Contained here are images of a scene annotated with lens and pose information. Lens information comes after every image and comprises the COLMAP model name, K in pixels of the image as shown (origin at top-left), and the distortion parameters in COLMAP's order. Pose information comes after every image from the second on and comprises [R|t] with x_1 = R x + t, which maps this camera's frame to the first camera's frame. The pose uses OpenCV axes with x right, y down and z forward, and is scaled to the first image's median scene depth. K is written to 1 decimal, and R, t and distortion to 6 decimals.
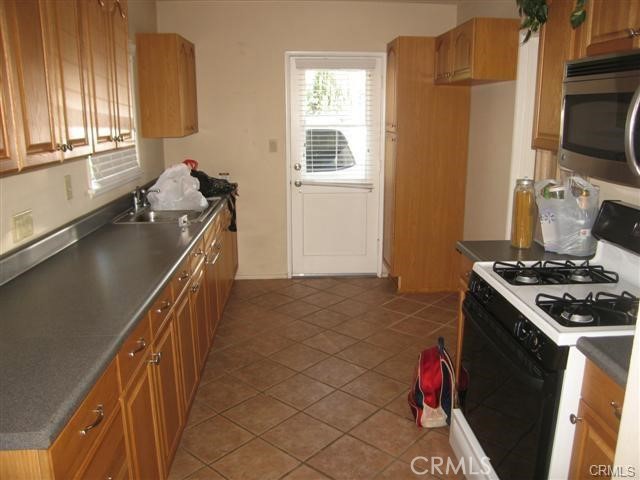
lens RADIAL K [[528.8, 0, 324.4], [0, 528.8, 239.2], [0, 0, 1]] dist [-0.139541, 0.103185]
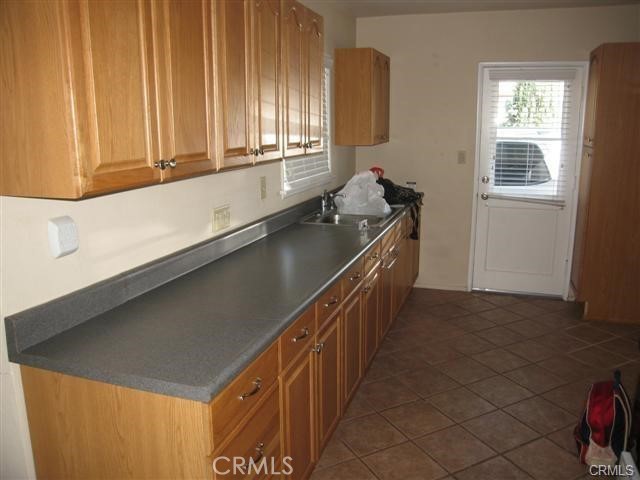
lens RADIAL K [[528.8, 0, 323.7], [0, 528.8, 237.1], [0, 0, 1]] dist [-0.139541, 0.103185]
pose [[0.930079, 0.076247, -0.359359, 0.043770], [-0.084223, 0.996425, -0.006566, 0.003317], [0.357573, 0.036373, 0.933176, -0.021852]]
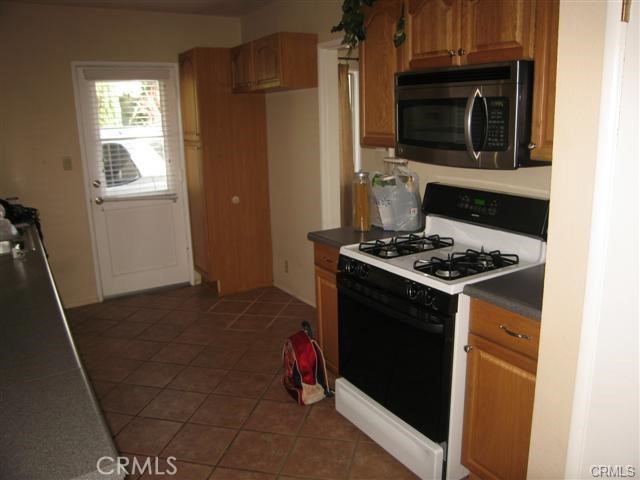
lens RADIAL K [[528.8, 0, 325.9], [0, 528.8, 241.7], [0, 0, 1]] dist [-0.139541, 0.103185]
pose [[0.875900, -0.131885, 0.464118, -0.221760], [0.136640, 0.990341, 0.023547, 0.000970], [-0.462741, 0.042793, 0.885460, -0.011457]]
